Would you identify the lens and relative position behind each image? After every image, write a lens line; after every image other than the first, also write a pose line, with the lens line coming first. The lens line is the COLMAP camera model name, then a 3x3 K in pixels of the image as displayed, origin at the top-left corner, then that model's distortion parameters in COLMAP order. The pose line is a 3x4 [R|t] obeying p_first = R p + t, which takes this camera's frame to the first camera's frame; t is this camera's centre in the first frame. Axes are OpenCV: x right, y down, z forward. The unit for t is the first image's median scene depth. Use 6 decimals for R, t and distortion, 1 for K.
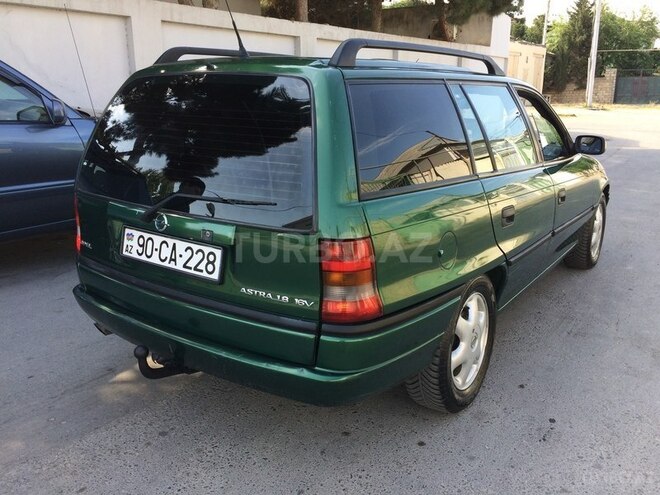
lens RADIAL K [[564.1, 0, 330.0], [0, 564.1, 247.5], [0, 0, 1]] dist [0.077137, -0.110053]
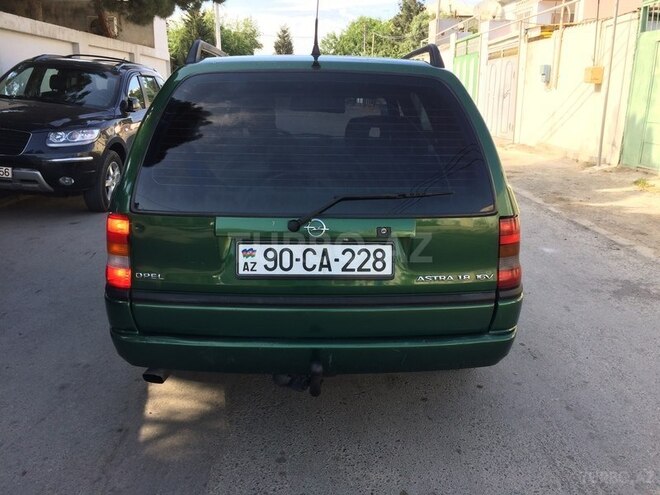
lens RADIAL K [[564.1, 0, 330.0], [0, 564.1, 247.5], [0, 0, 1]] dist [0.077137, -0.110053]
pose [[0.793608, -0.150553, 0.589508, -0.805048], [0.153203, 0.987130, 0.045855, -0.050113], [-0.588825, 0.053923, 0.806460, 0.225221]]
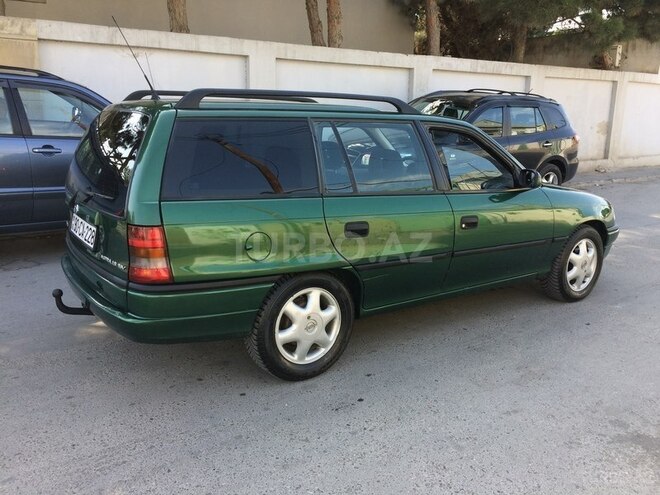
lens RADIAL K [[564.1, 0, 330.0], [0, 564.1, 247.5], [0, 0, 1]] dist [0.077137, -0.110053]
pose [[0.943099, 0.093954, -0.318963, 0.793759], [-0.106555, 0.994058, -0.022248, 0.019595], [0.314977, 0.054970, 0.947506, -0.200736]]
